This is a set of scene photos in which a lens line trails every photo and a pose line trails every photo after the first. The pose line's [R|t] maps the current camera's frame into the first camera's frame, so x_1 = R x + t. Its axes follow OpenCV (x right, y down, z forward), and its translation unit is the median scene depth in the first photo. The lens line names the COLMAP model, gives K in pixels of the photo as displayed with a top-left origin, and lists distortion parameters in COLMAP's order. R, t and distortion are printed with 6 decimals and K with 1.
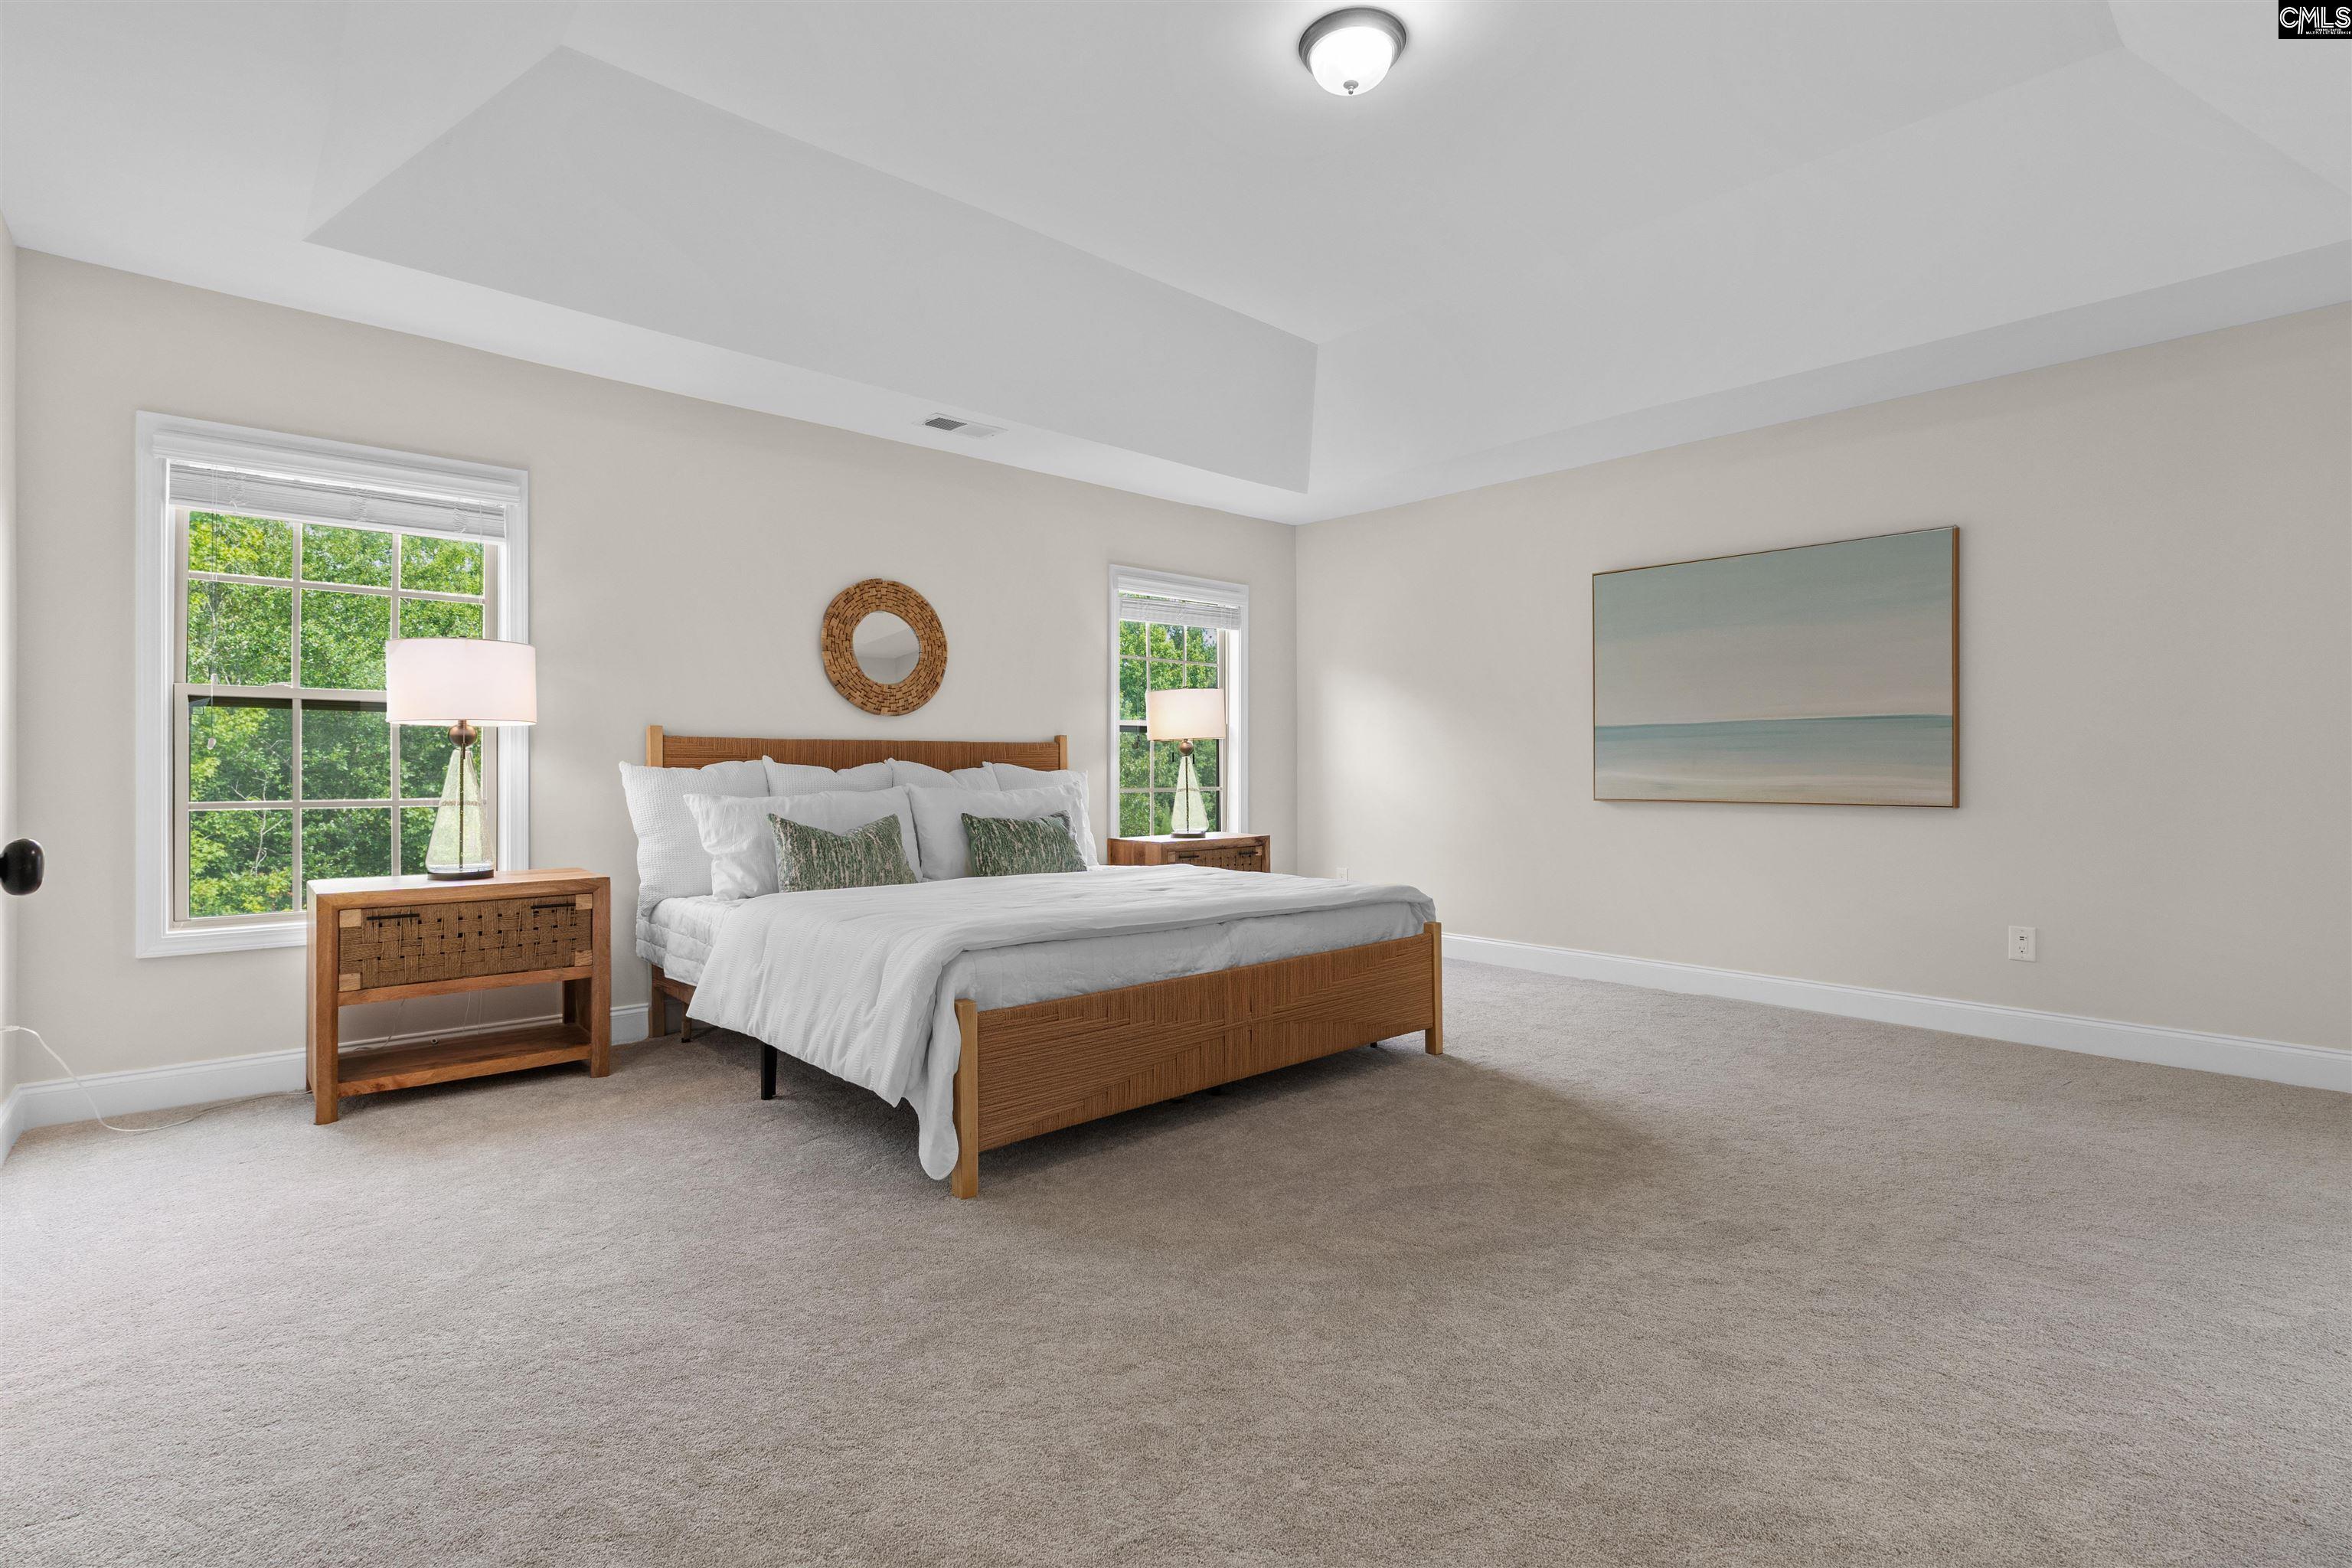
lens RADIAL K [[1077.1, 0, 1174.6], [0, 1077.1, 778.3], [0, 0, 1]] dist [-0.008986, -0.000106]
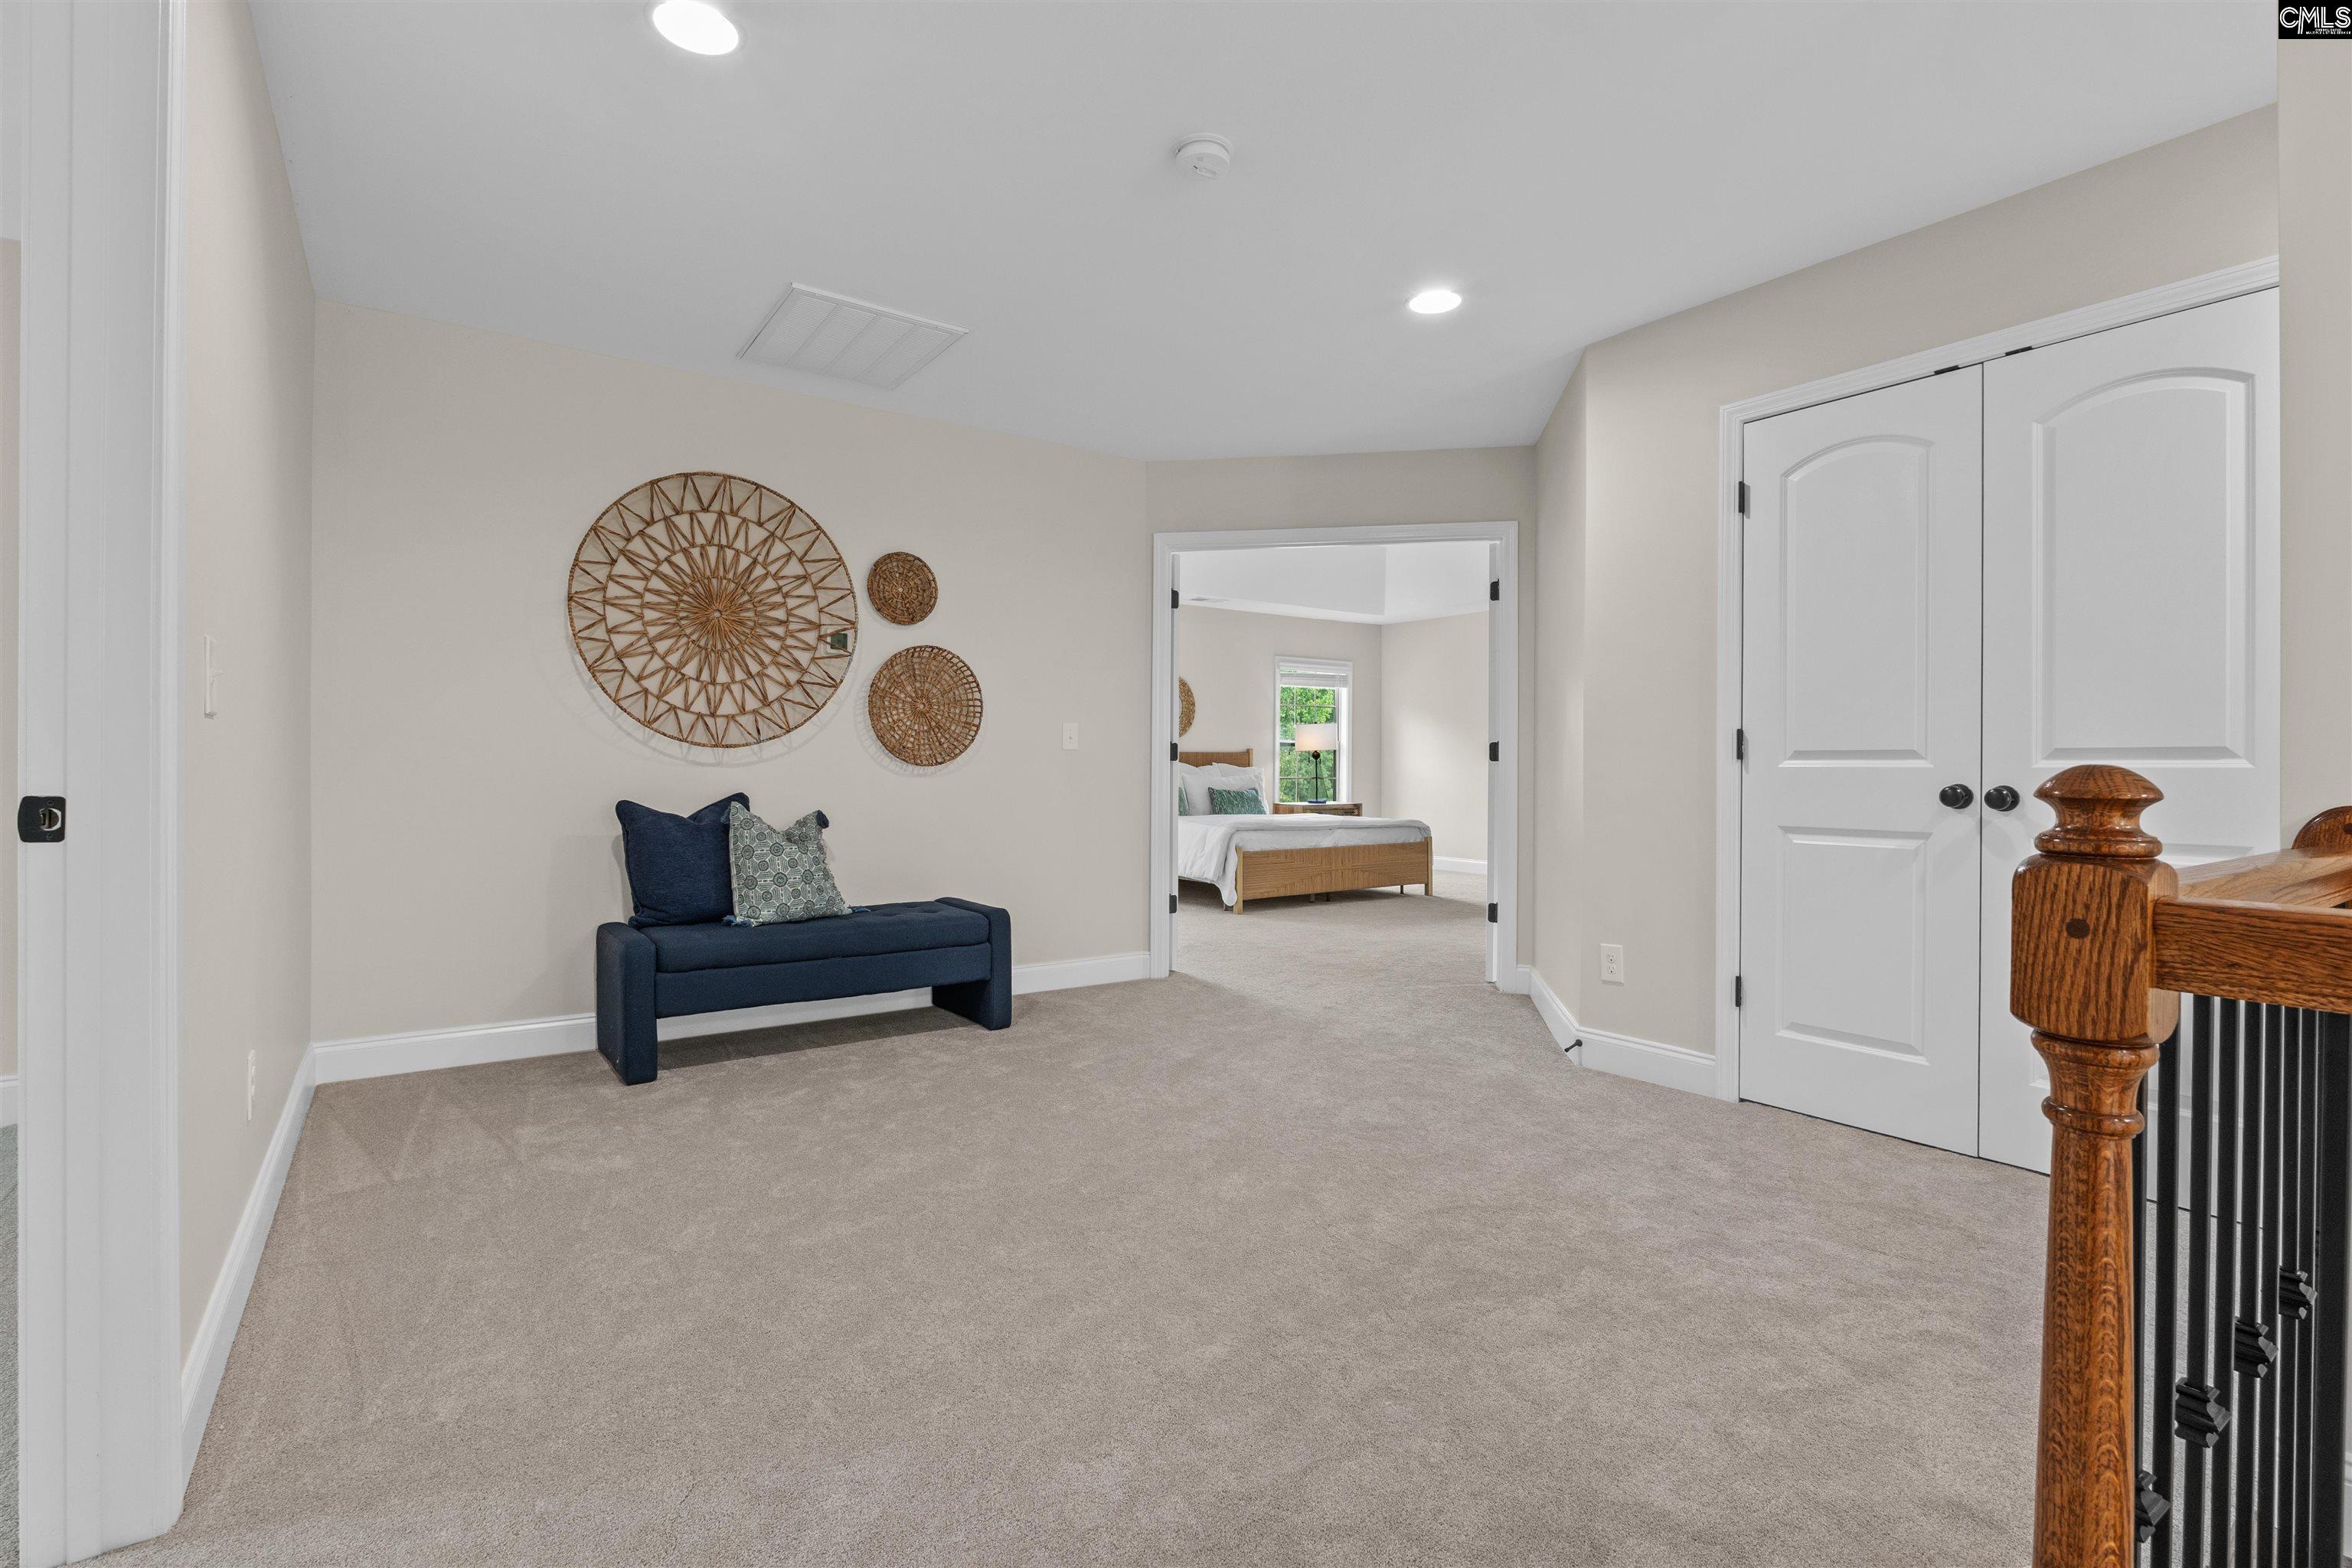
lens RADIAL K [[1077.1, 0, 1174.6], [0, 1077.1, 778.3], [0, 0, 1]] dist [-0.008986, -0.000106]
pose [[0.992841, 0.005106, -0.119332, -0.011280], [-0.004694, 0.999982, 0.003728, 0.007184], [0.119348, -0.003141, 0.992847, -0.982656]]
